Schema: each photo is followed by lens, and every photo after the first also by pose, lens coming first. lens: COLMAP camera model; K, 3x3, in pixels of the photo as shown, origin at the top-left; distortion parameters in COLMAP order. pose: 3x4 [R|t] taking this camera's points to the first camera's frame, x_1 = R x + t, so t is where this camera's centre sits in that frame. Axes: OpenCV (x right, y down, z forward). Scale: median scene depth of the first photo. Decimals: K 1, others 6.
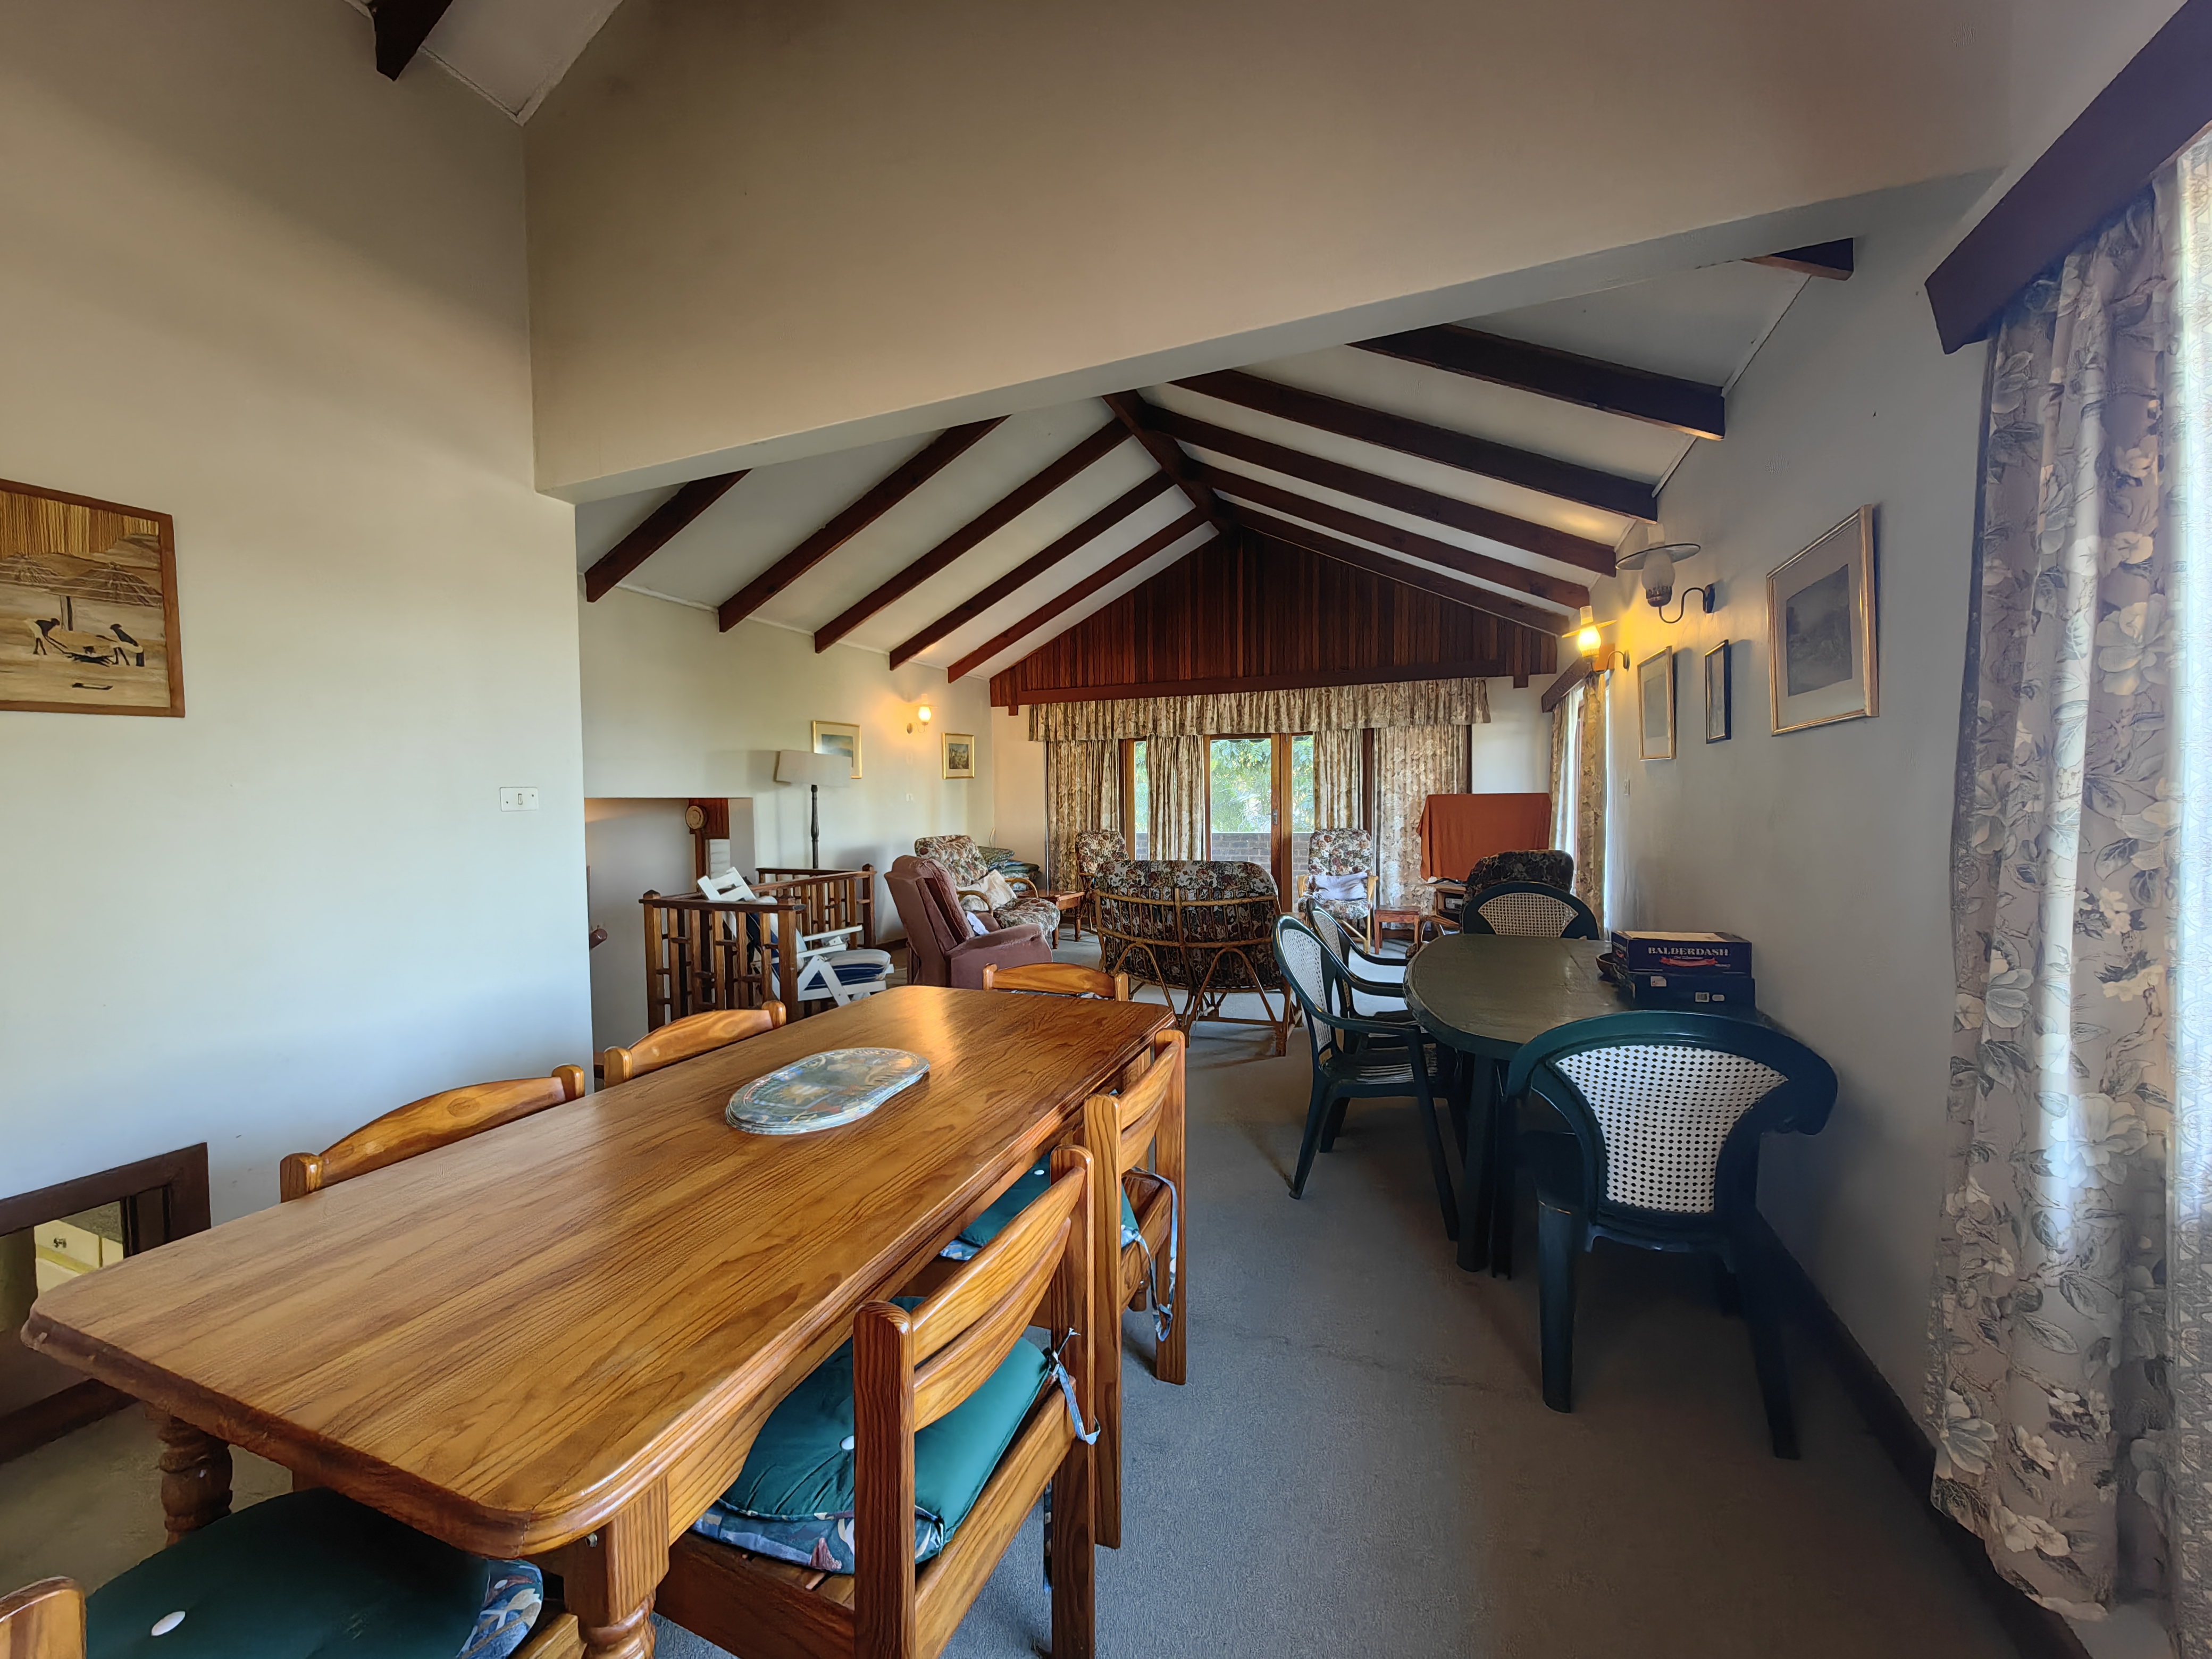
lens RADIAL K [[858.9, 0, 1099.0], [0, 858.9, 826.2], [0, 0, 1]] dist [0.001904, -0.000643]
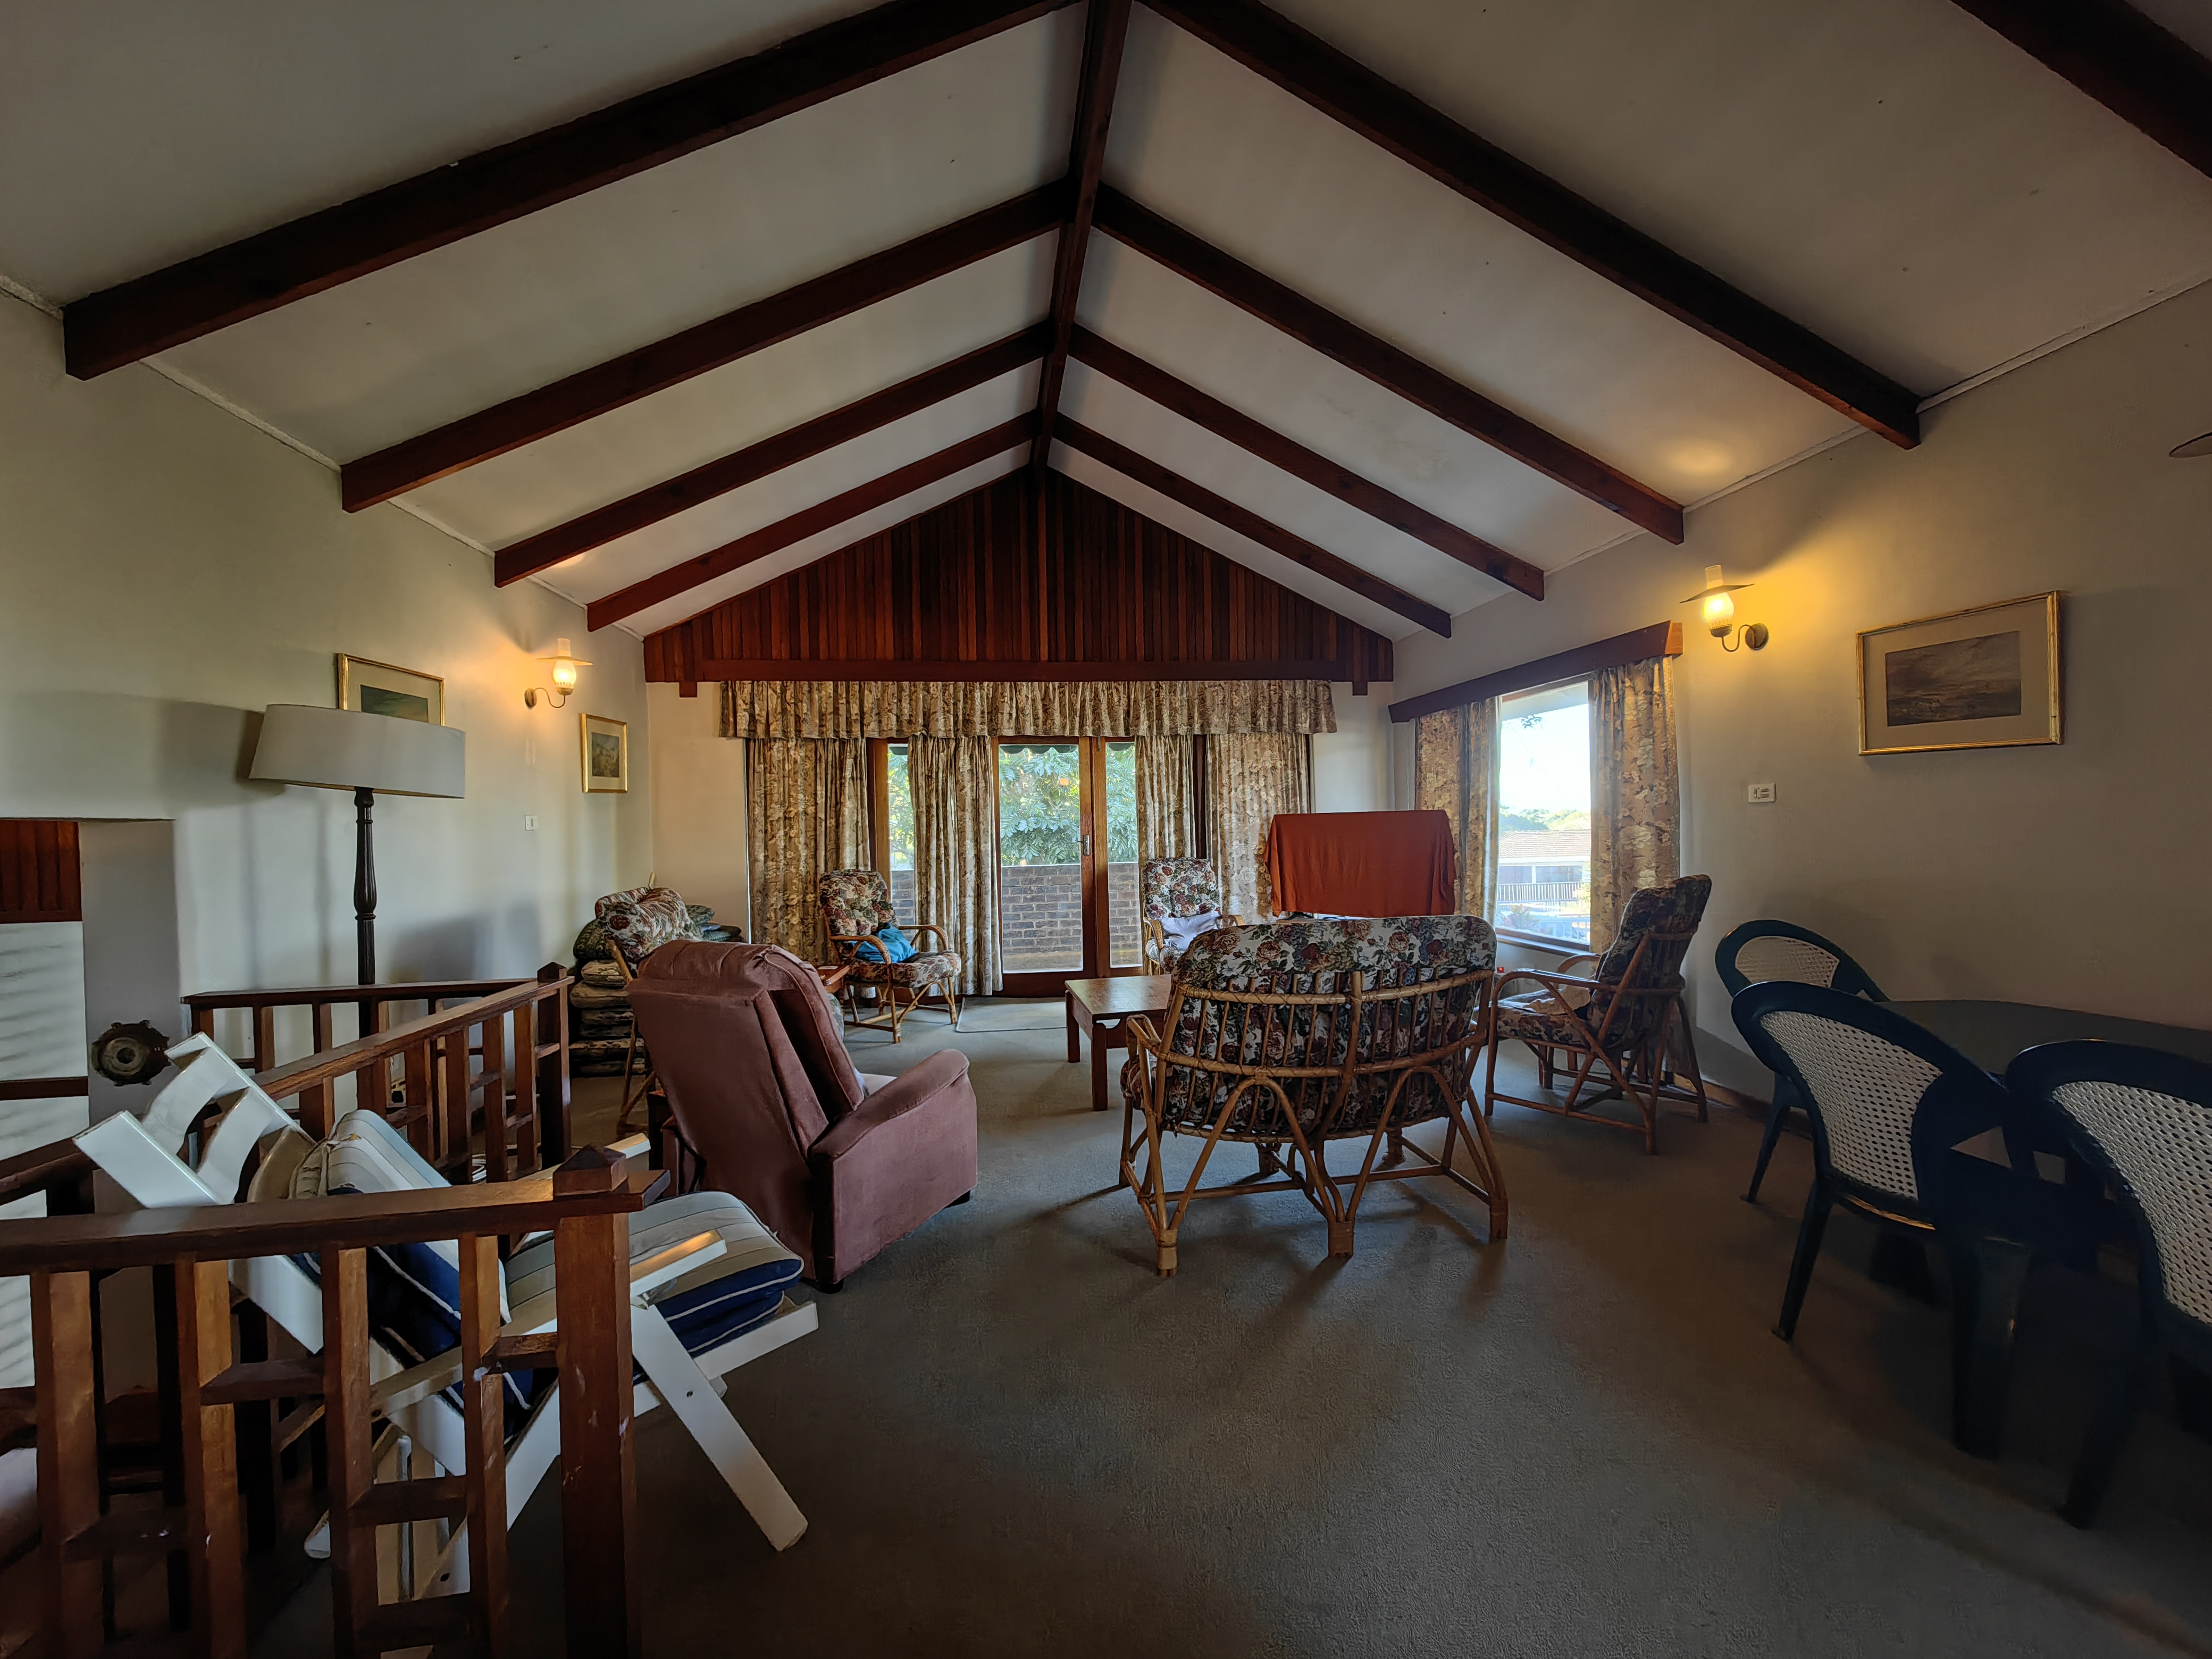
lens RADIAL K [[858.9, 0, 1110.9], [0, 858.9, 828.9], [0, 0, 1]] dist [0.001904, -0.000643]
pose [[0.864629, -0.011641, 0.502276, -0.172207], [0.028971, 0.999223, -0.026714, -0.004277], [-0.501575, 0.037649, 0.864294, 0.330081]]
